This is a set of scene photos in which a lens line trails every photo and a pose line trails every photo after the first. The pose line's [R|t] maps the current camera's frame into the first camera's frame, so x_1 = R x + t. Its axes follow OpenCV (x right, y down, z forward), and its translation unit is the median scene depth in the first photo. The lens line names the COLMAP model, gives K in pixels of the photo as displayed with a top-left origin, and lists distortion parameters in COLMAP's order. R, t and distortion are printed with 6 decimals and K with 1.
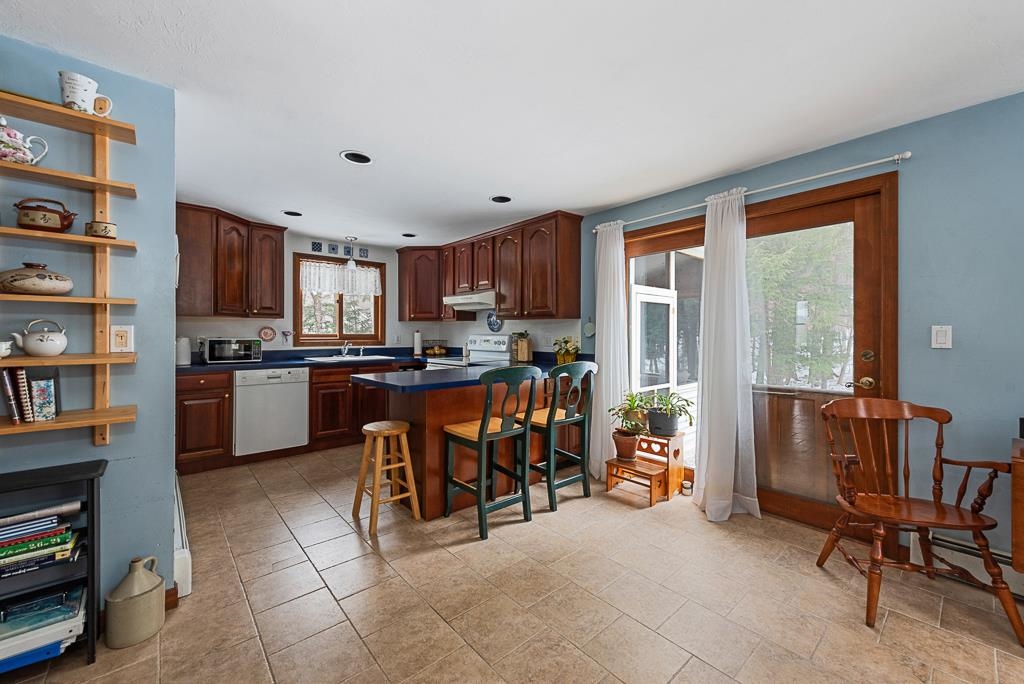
lens RADIAL K [[392.8, 0, 512.0], [0, 392.8, 342.0], [0, 0, 1]] dist [-0.000501, -0.000072]
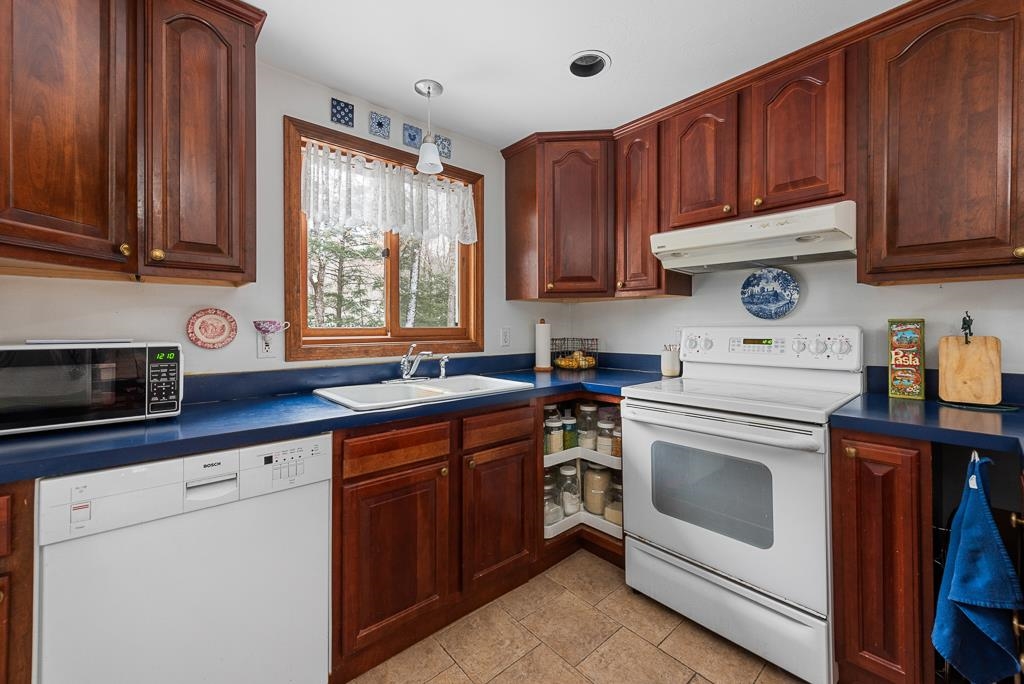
lens RADIAL K [[401.4, 0, 514.7], [0, 401.4, 333.0], [0, 0, 1]] dist [-0.000868, -0.000250]
pose [[0.999973, -0.007339, -0.000200, -0.313567], [0.007338, 0.999952, -0.006550, -0.010322], [0.000248, 0.006549, 0.999979, 0.573876]]
